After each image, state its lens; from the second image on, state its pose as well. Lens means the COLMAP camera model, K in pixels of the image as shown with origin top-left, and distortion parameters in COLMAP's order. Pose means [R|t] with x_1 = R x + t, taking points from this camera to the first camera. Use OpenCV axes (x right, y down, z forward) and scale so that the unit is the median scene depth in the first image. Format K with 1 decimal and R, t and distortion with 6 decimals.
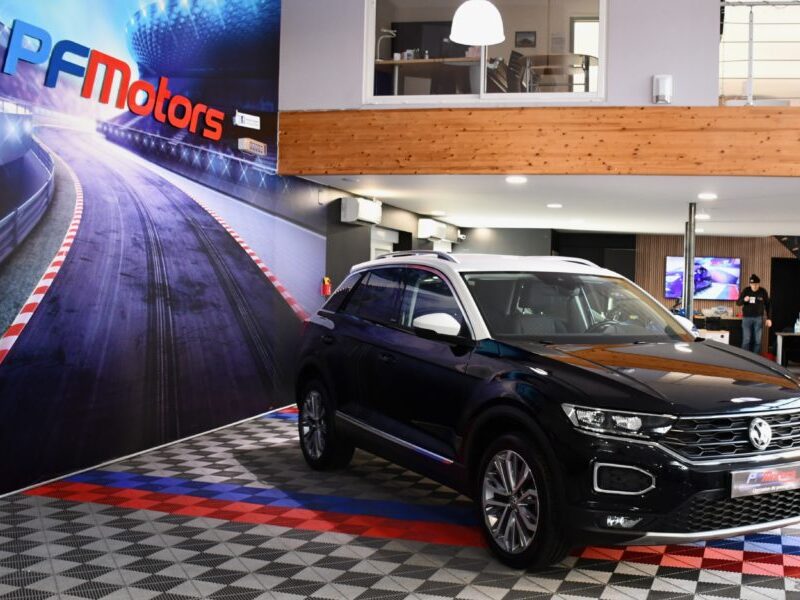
lens RADIAL K [[934.4, 0, 468.1], [0, 934.4, 371.7], [0, 0, 1]] dist [-0.115924, 0.000000]
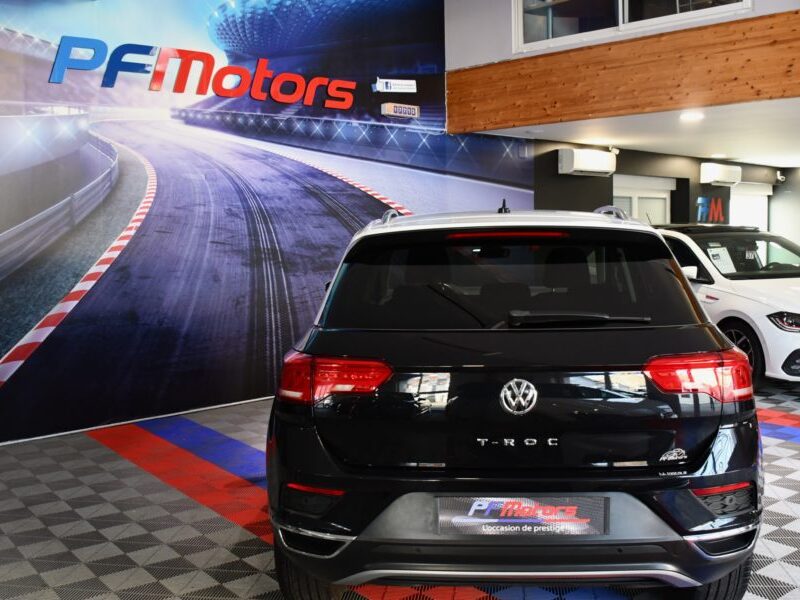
lens RADIAL K [[851.2, 0, 381.3], [0, 851.2, 313.4], [0, 0, 1]] dist [-0.127613, 0.000000]
pose [[0.810697, 0.024300, -0.584961, 0.387129], [-0.019818, 0.999705, 0.014063, -0.037859], [0.585130, 0.000192, 0.810940, 0.280122]]
